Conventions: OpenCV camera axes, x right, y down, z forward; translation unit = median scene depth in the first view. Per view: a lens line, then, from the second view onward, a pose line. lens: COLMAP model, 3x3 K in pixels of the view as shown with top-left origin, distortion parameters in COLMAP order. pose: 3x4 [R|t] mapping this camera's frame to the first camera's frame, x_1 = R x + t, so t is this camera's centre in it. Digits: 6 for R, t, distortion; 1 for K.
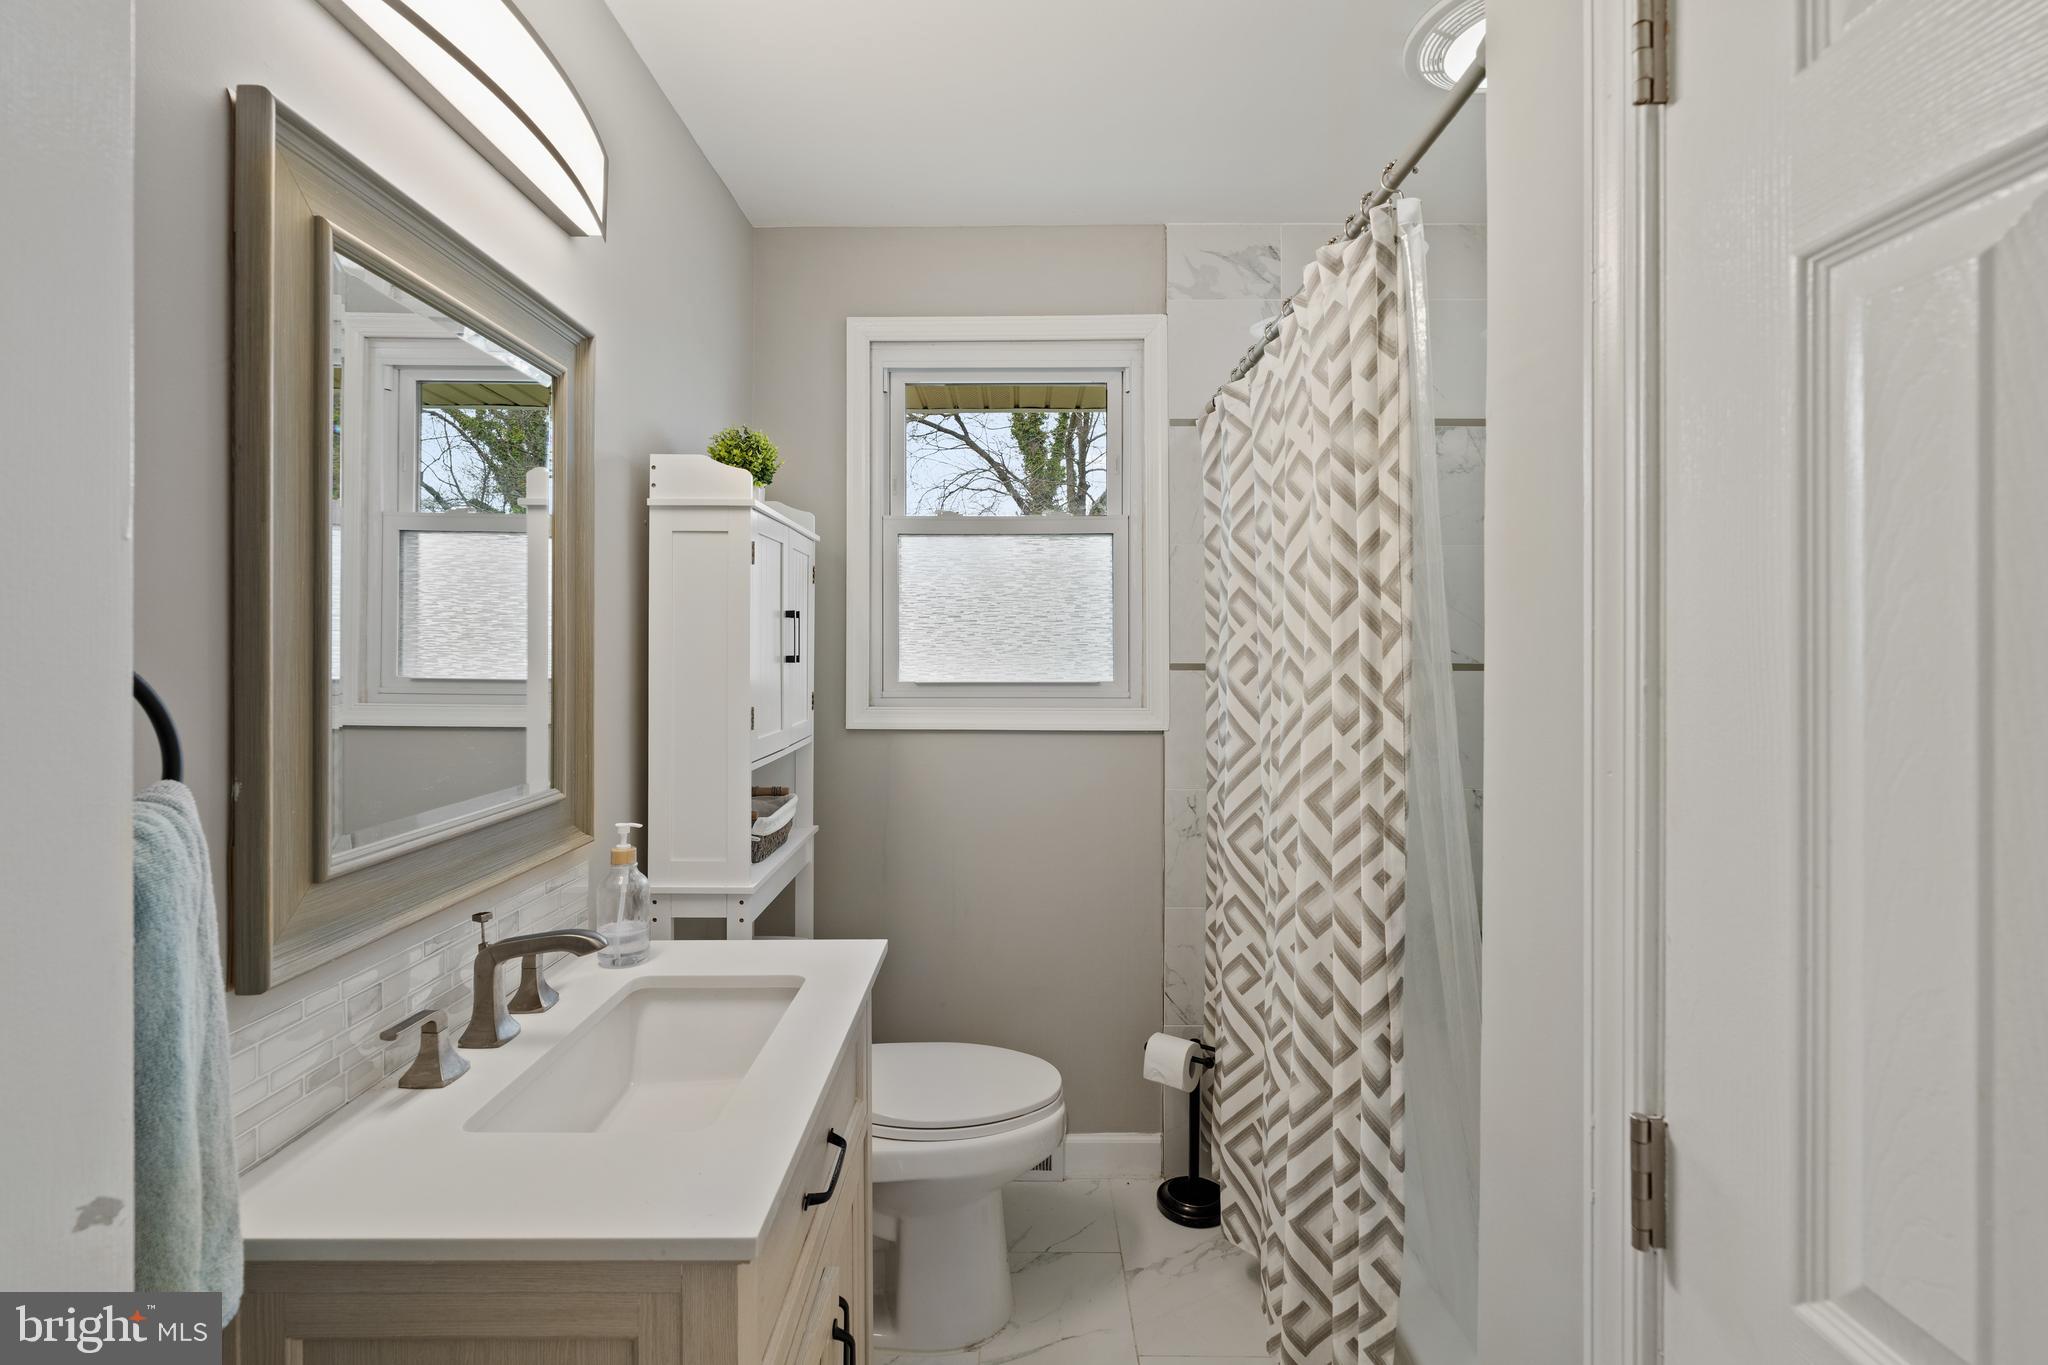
lens RADIAL K [[938.9, 0, 1015.3], [0, 938.9, 651.3], [0, 0, 1]] dist [-0.003259, 0.000229]
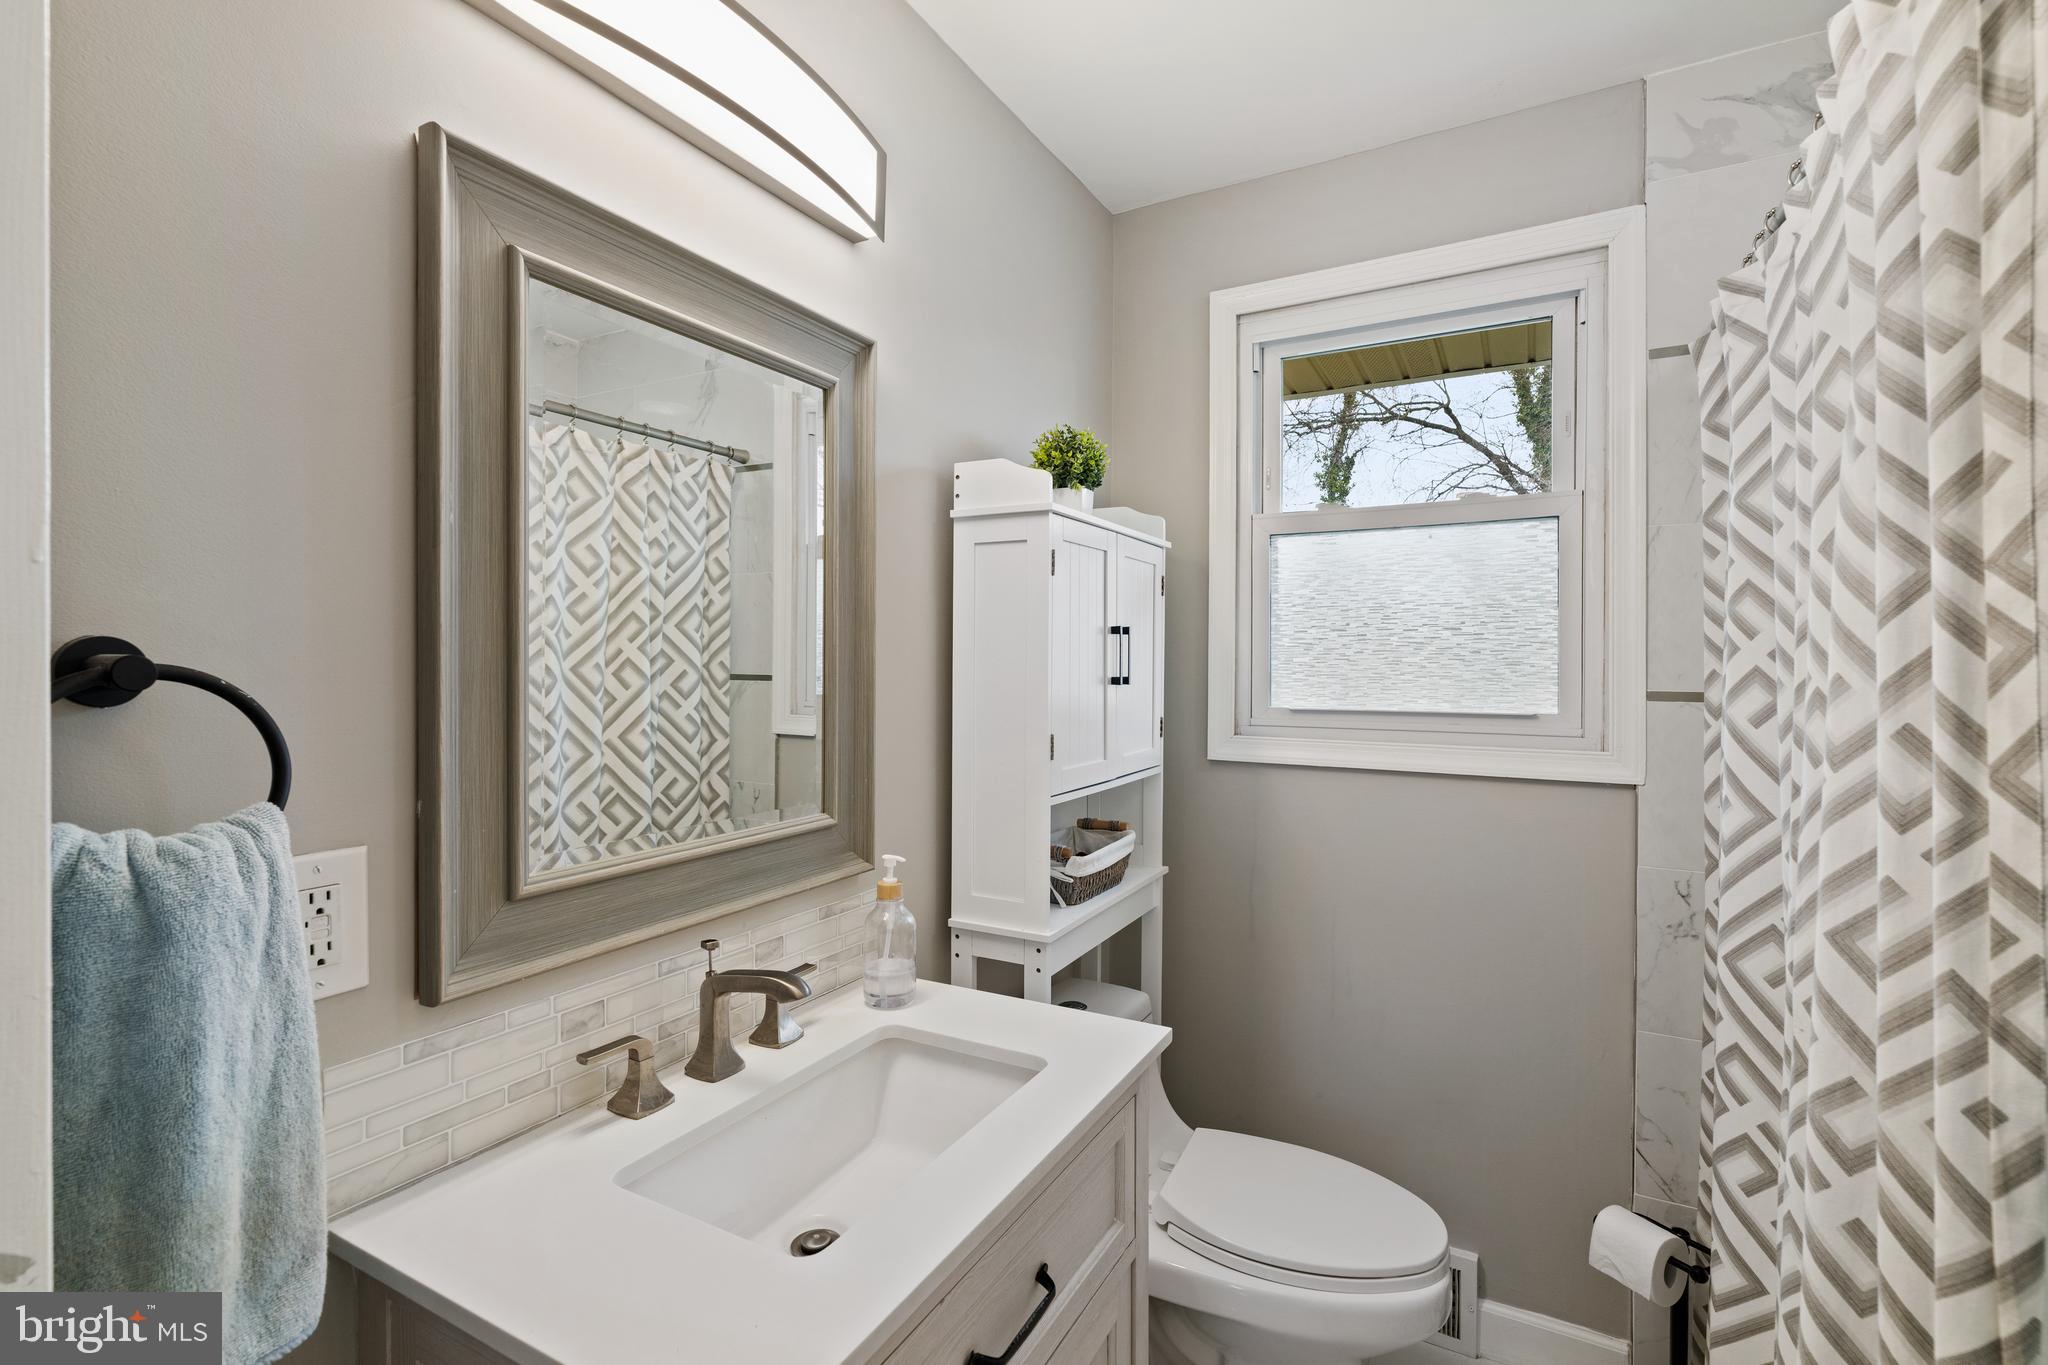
lens RADIAL K [[933.0, 0, 1014.6], [0, 933.0, 670.5], [0, 0, 1]] dist [-0.004551, 0.002685]
pose [[0.875287, 0.006164, -0.483565, 0.141572], [-0.004628, 0.999980, 0.004371, -0.006420], [0.483582, -0.001588, 0.875298, 0.239139]]
